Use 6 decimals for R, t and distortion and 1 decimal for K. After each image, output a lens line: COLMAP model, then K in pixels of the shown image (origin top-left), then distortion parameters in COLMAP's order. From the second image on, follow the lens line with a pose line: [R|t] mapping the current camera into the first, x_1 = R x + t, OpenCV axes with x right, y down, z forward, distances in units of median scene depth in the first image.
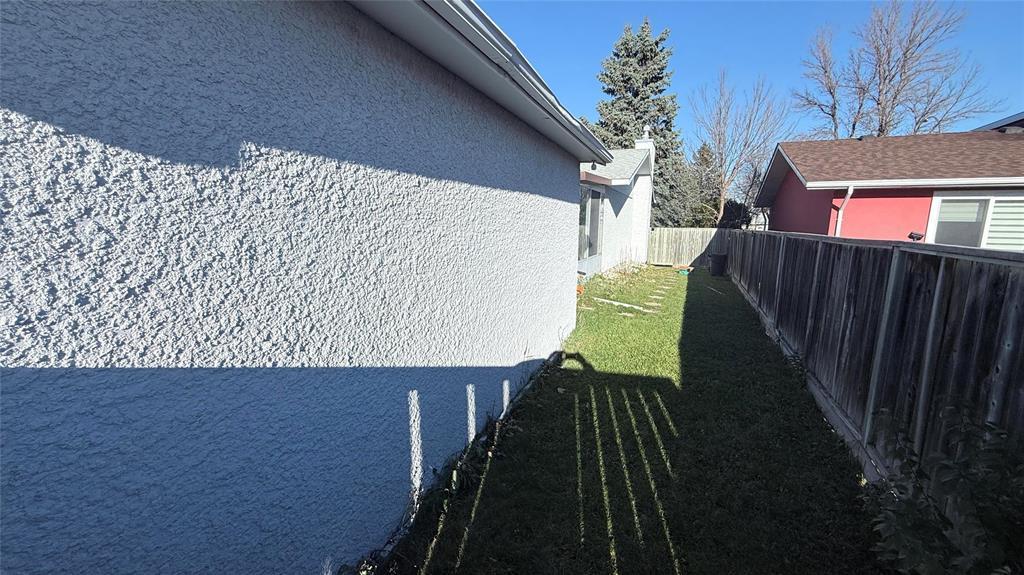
lens RADIAL K [[413.3, 0, 512.0], [0, 413.3, 287.5], [0, 0, 1]] dist [0.000446, 0.000169]
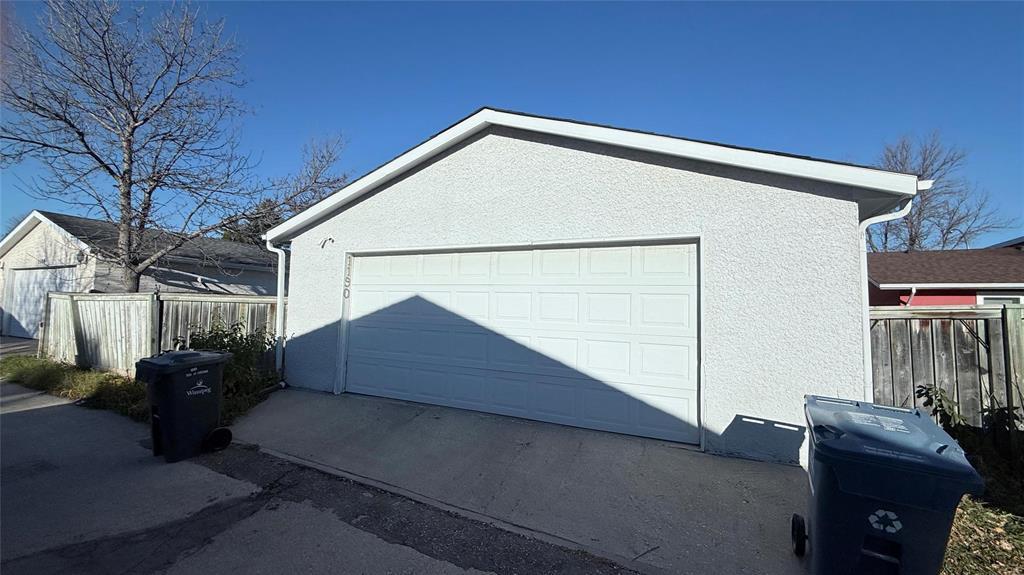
lens RADIAL K [[413.3, 0, 512.0], [0, 413.3, 287.5], [0, 0, 1]] dist [0.000446, 0.000169]
pose [[0.998550, 0.011290, -0.052643, -0.440980], [-0.022791, 0.974478, -0.223325, 0.094484], [0.048778, 0.224201, 0.973321, -0.411155]]
